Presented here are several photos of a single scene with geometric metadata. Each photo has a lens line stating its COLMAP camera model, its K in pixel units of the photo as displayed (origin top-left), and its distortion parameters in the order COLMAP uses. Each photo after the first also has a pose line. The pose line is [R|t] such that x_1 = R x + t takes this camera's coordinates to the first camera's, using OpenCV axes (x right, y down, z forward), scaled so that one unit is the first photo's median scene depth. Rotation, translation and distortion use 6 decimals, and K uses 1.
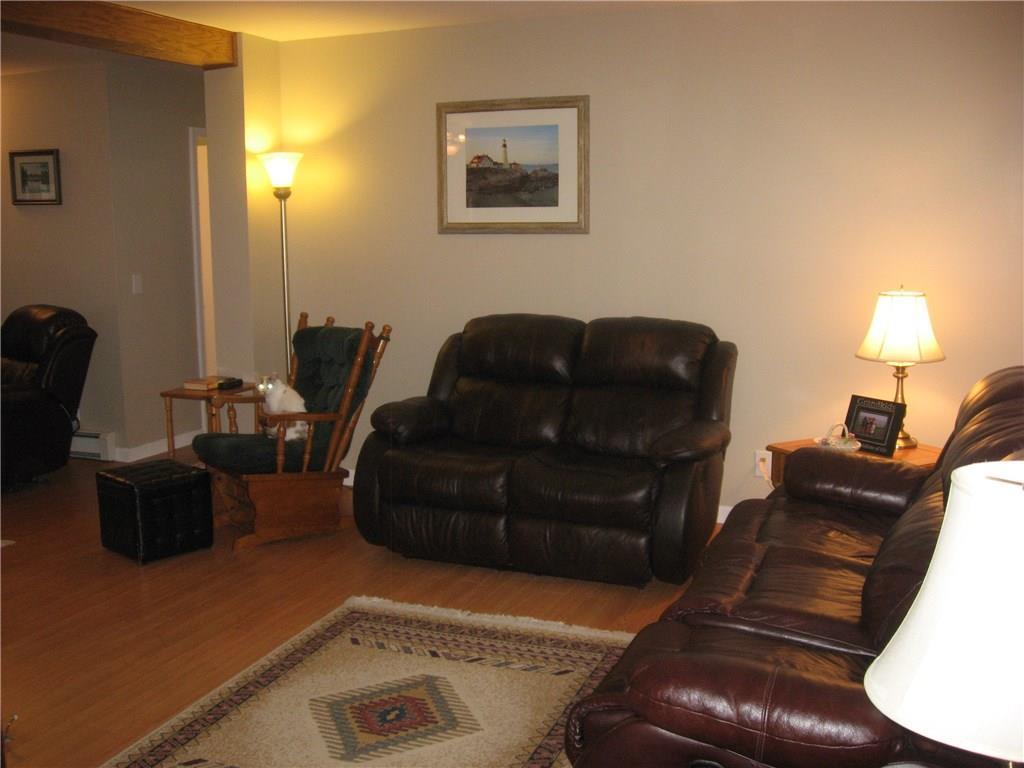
lens RADIAL K [[1092.5, 0, 512.0], [0, 1092.5, 384.0], [0, 0, 1]] dist [-0.129844, 0.025412]
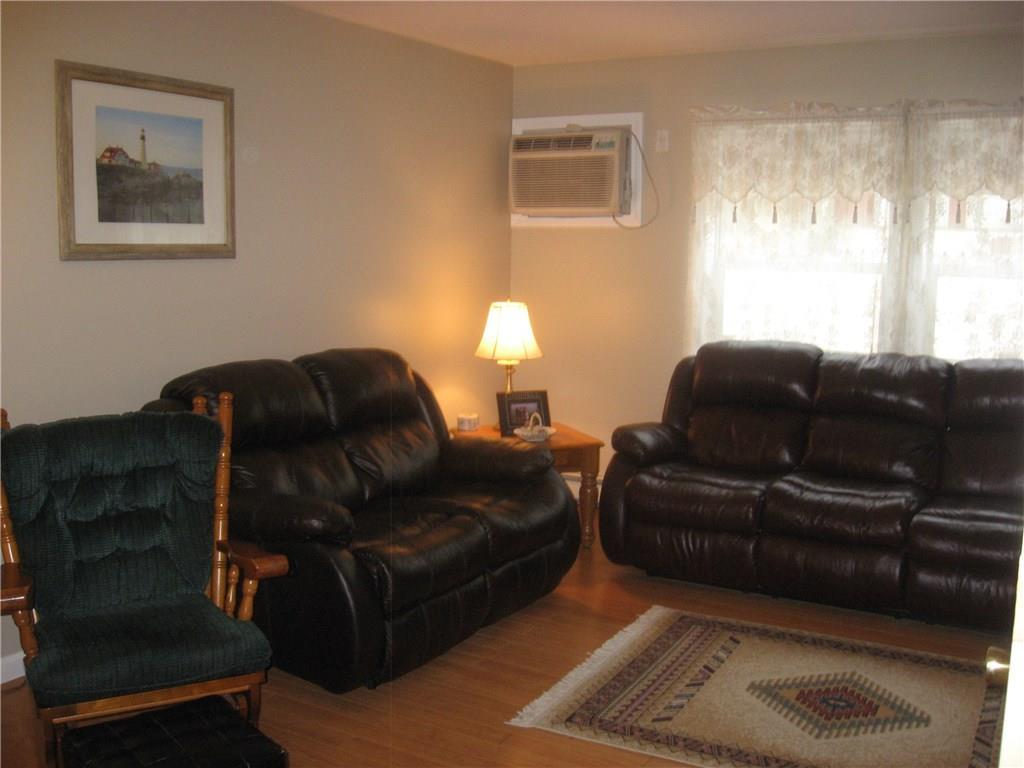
lens RADIAL K [[1092.5, 0, 512.0], [0, 1092.5, 384.0], [0, 0, 1]] dist [-0.129844, 0.025412]
pose [[0.112238, -0.115291, 0.986970, -0.707906], [0.142106, 0.984899, 0.098889, -0.095107], [-0.983468, 0.129156, 0.126927, 0.699137]]
